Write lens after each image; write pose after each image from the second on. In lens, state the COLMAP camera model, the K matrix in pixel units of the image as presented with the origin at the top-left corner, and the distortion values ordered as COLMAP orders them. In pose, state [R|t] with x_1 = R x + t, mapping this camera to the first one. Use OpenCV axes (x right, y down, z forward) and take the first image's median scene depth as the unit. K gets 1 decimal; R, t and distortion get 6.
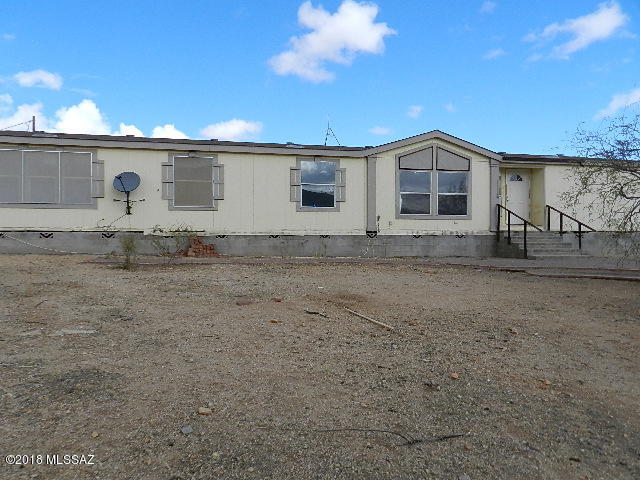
lens RADIAL K [[486.7, 0, 320.0], [0, 486.7, 240.0], [0, 0, 1]] dist [0.010321, -0.008381]
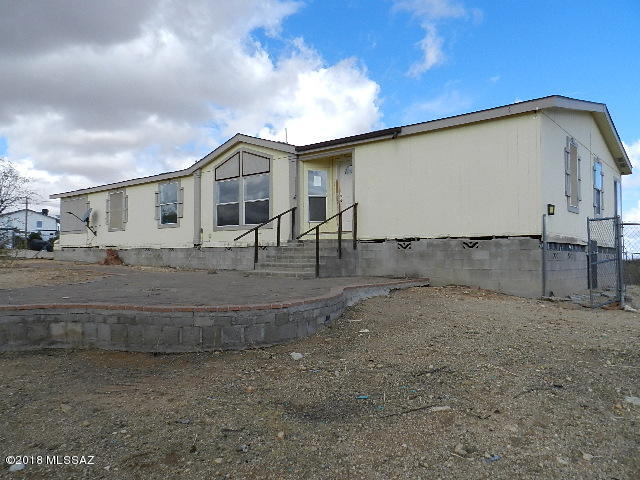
lens RADIAL K [[486.7, 0, 320.0], [0, 486.7, 240.0], [0, 0, 1]] dist [0.010321, -0.008381]
pose [[0.598360, -0.018704, -0.801009, 1.072341], [0.011279, 0.999825, -0.014920, -0.007689], [0.801148, -0.000107, 0.598466, 0.568495]]
